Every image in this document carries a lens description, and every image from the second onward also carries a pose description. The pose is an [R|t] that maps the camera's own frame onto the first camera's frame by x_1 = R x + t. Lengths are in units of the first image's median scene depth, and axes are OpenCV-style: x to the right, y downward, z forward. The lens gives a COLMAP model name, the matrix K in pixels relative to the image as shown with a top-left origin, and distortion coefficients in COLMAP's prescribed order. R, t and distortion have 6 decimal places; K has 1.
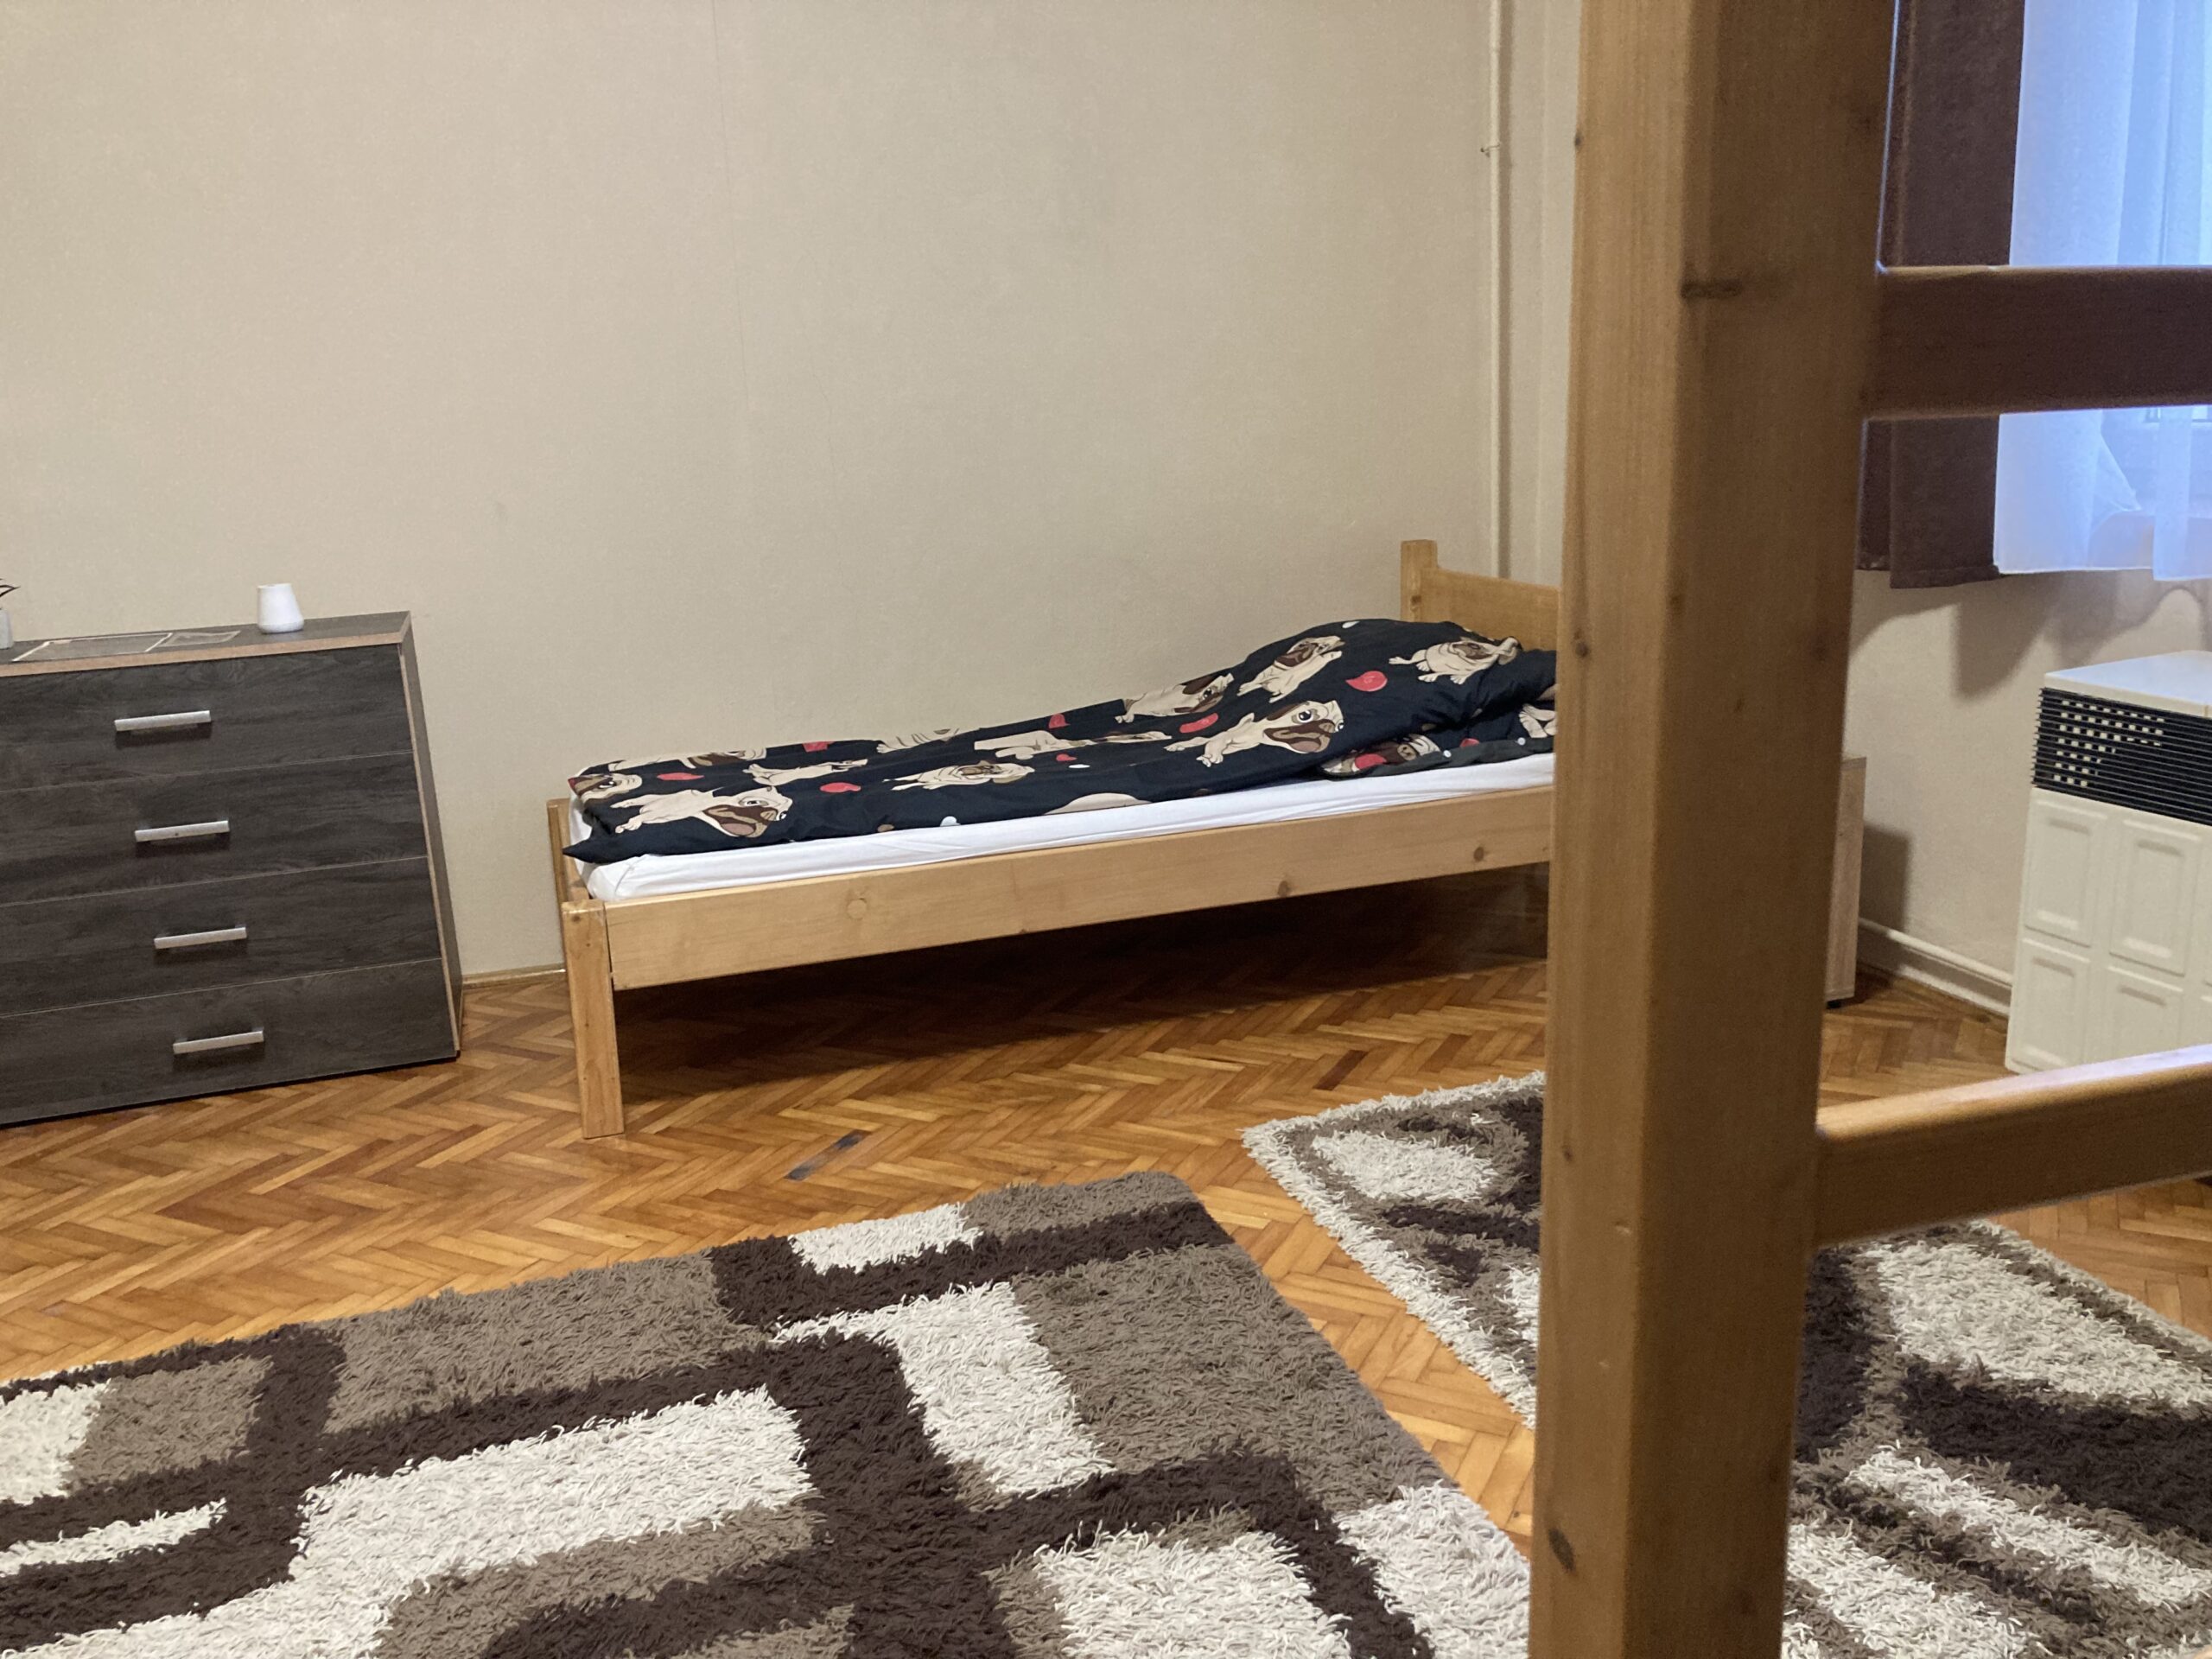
lens RADIAL K [[1805.6, 0, 1094.5], [0, 1805.6, 809.6], [0, 0, 1]] dist [0.014172, 0.004300]
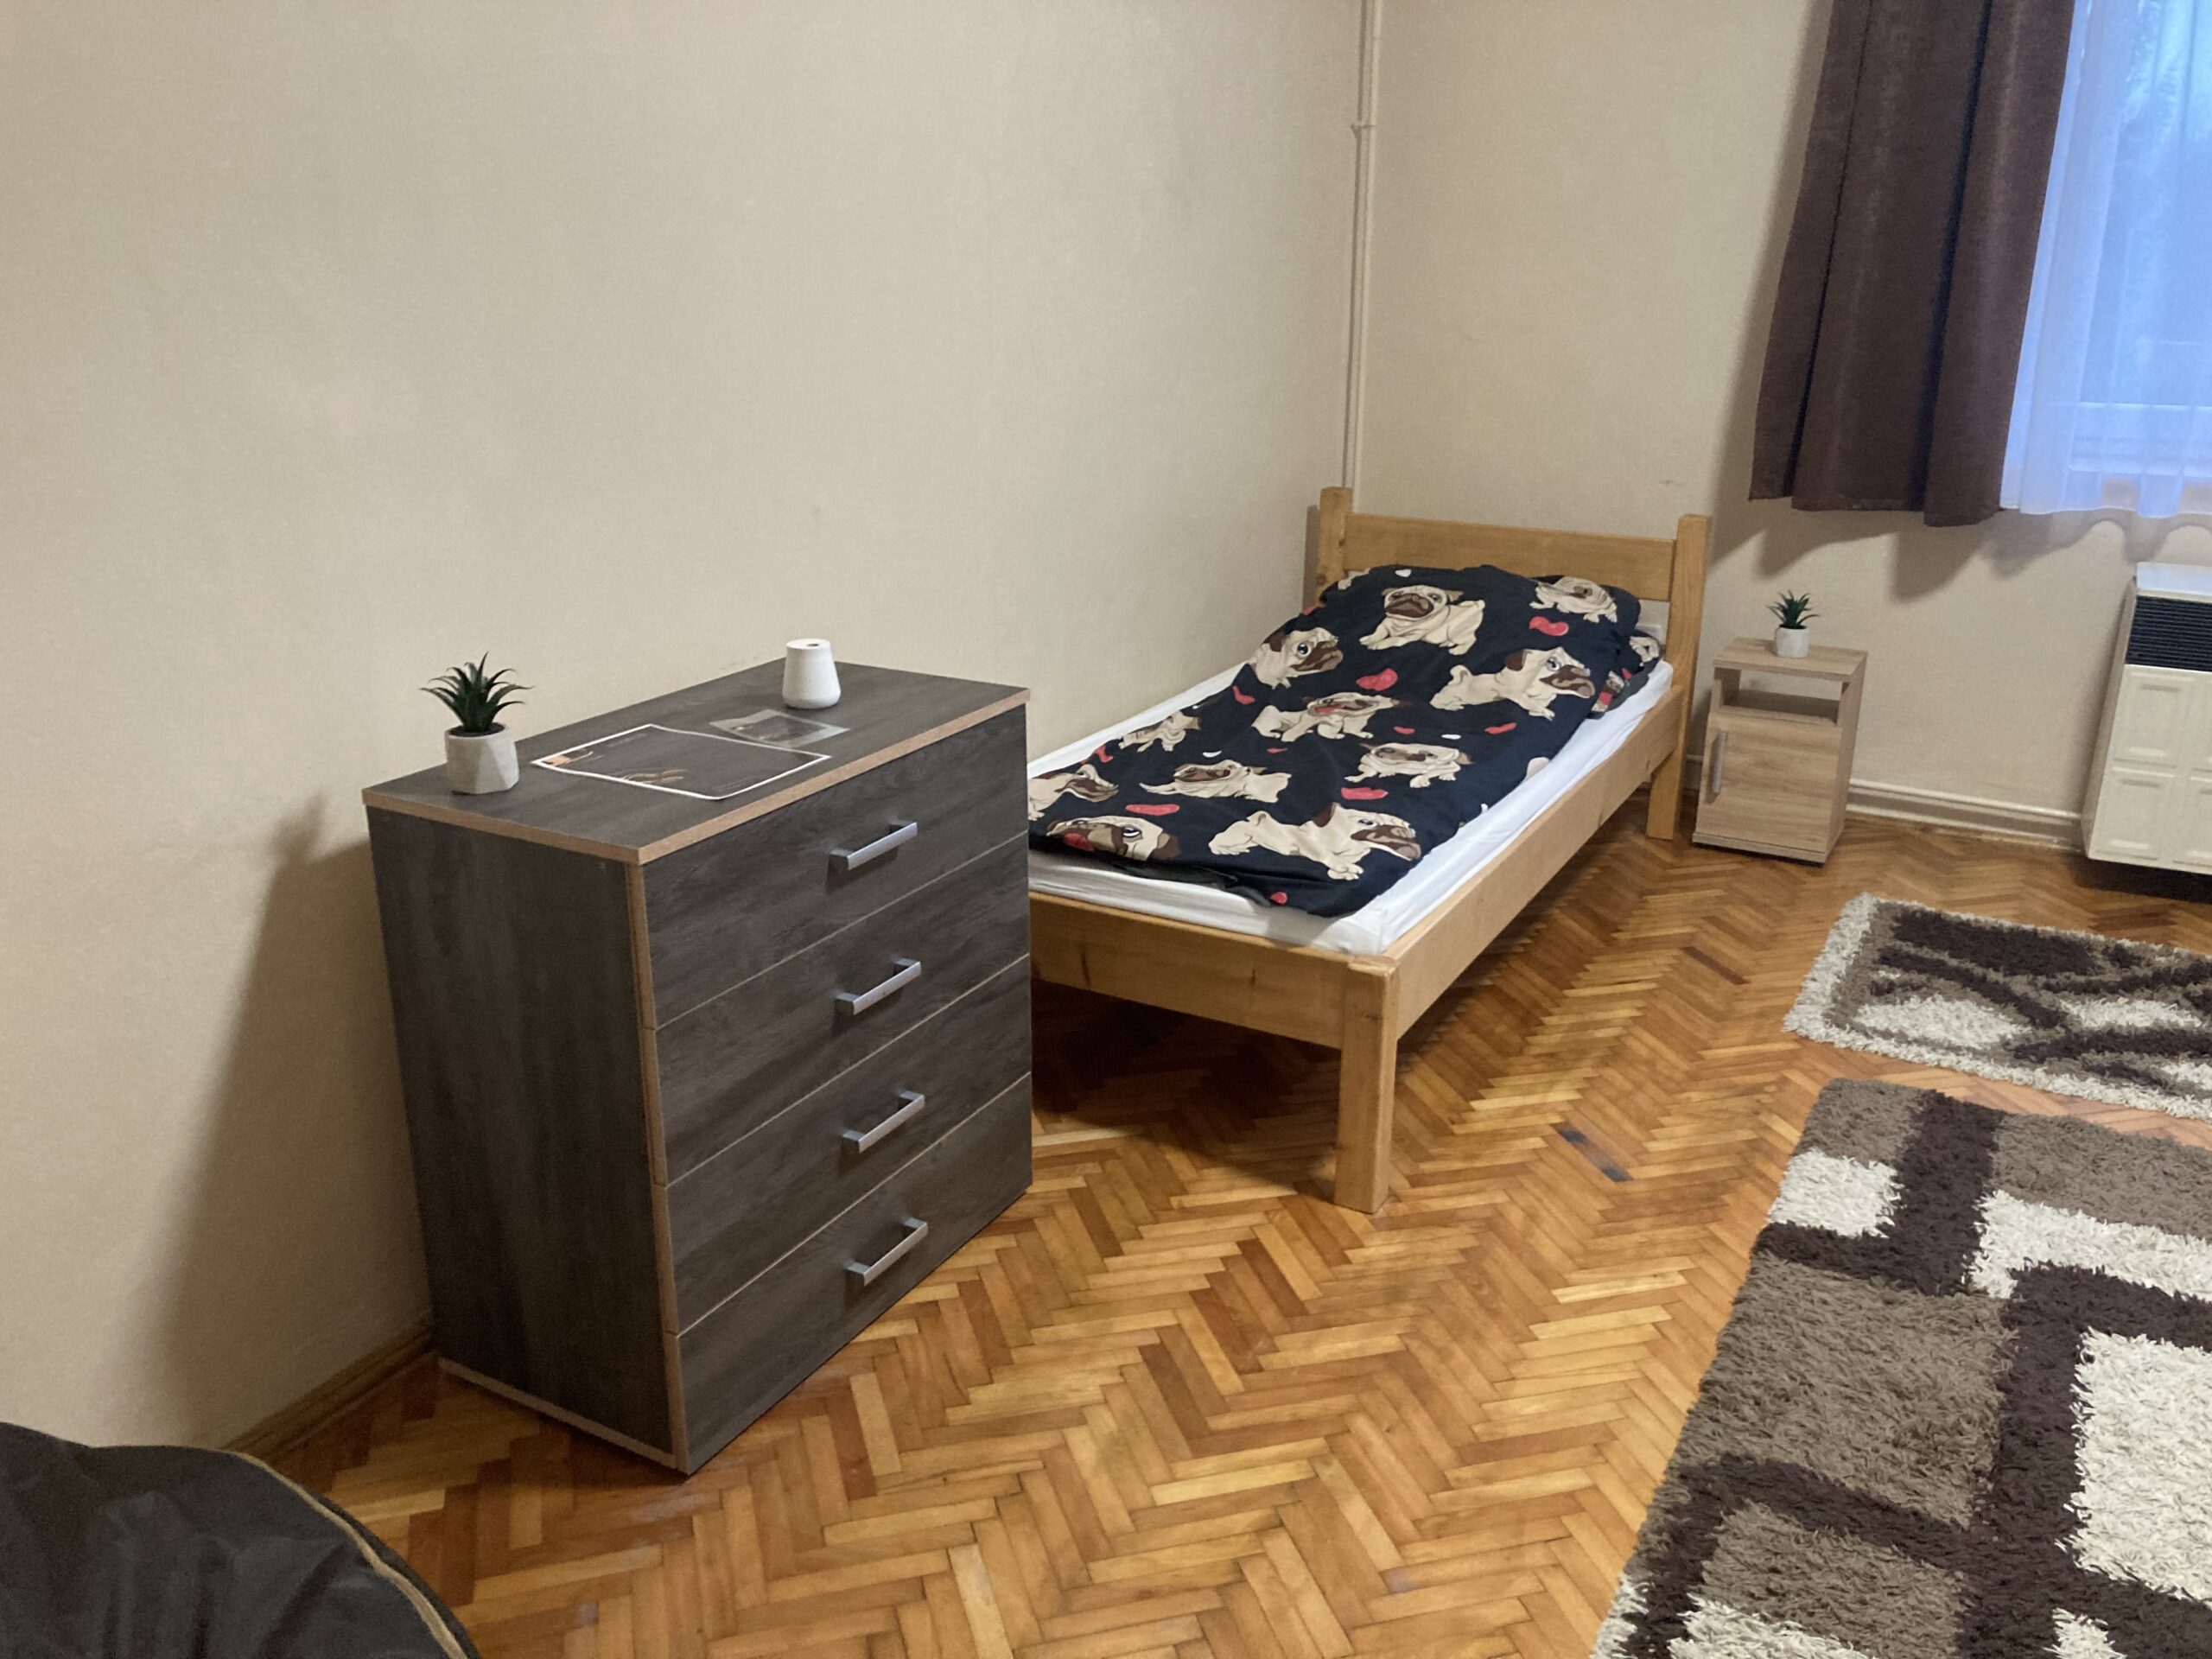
lens RADIAL K [[1805.6, 0, 1094.5], [0, 1805.6, 809.6], [0, 0, 1]] dist [0.014172, 0.004300]
pose [[0.735306, -0.160152, 0.658542, -1.038906], [0.110923, 0.987015, 0.116180, -0.154001], [-0.668597, -0.012380, 0.743522, 0.455976]]
